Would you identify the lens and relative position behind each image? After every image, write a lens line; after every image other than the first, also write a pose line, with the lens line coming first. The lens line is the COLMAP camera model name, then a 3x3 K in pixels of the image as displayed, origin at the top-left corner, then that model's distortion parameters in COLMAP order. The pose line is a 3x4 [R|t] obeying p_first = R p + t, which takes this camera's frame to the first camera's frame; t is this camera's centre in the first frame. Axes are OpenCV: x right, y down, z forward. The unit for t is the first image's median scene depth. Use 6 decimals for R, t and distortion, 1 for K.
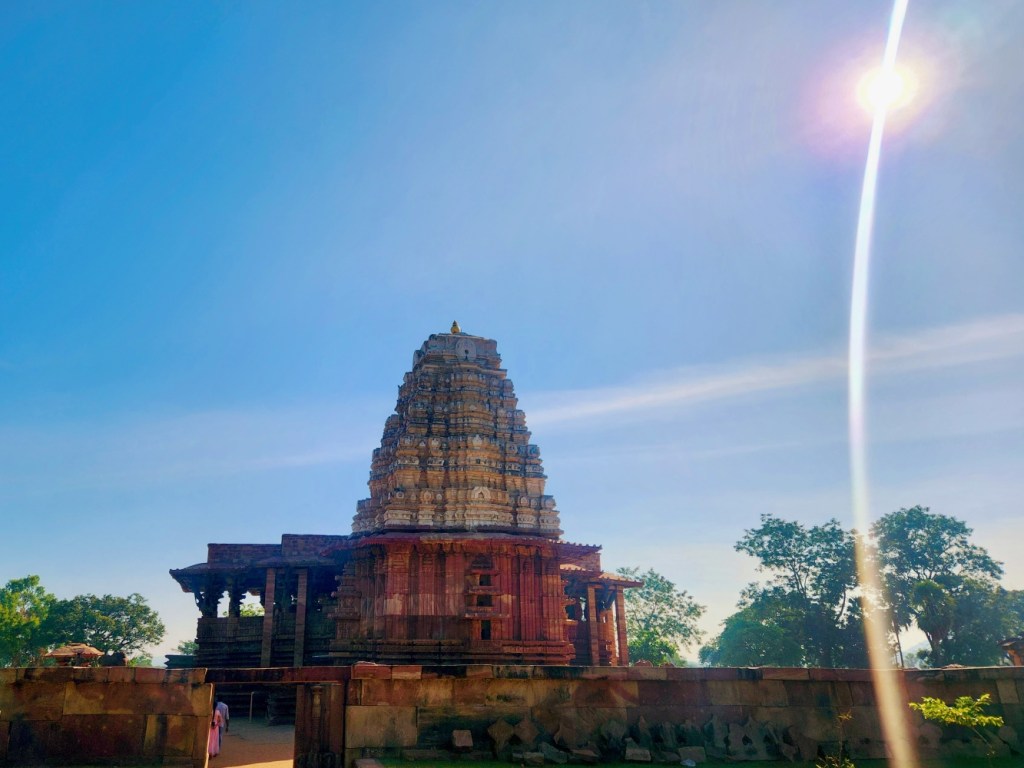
lens RADIAL K [[814.9, 0, 512.0], [0, 814.9, 384.0], [0, 0, 1]] dist [0.152825, -0.227212]
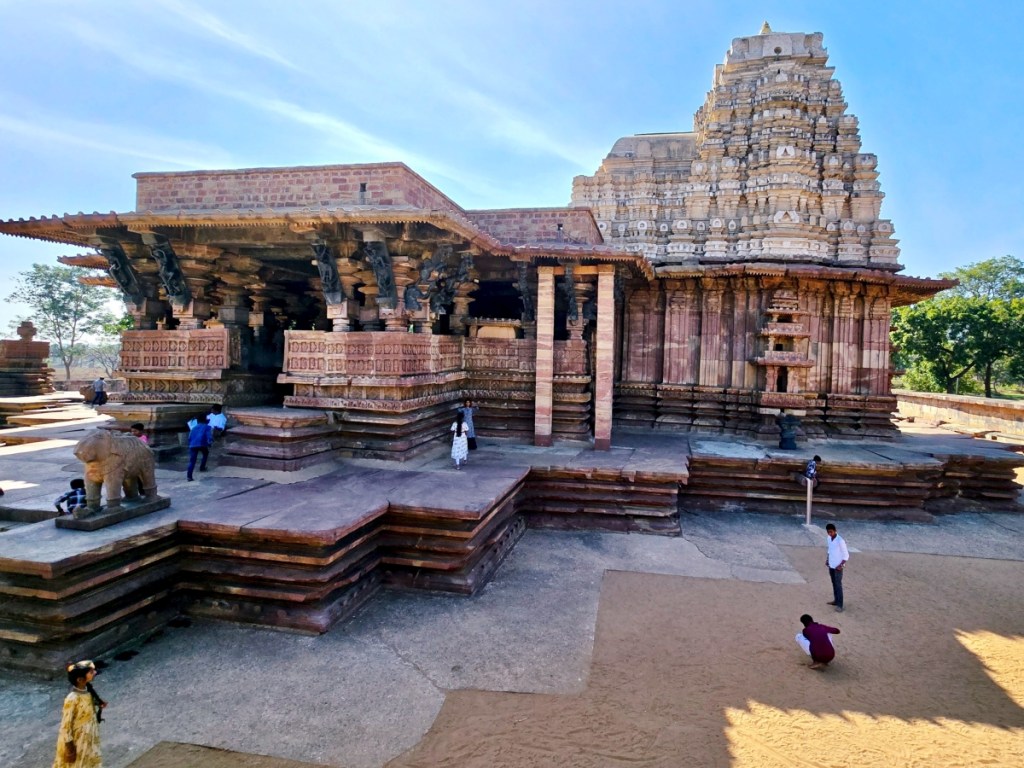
lens RADIAL K [[686.4, 0, 512.0], [0, 686.4, 384.0], [0, 0, 1]] dist [-0.000376, 0.000000]
pose [[0.896529, 0.035412, -0.441568, 0.025246], [0.092287, 0.959998, 0.264361, 0.097571], [0.433266, -0.277758, 0.857398, 0.296093]]
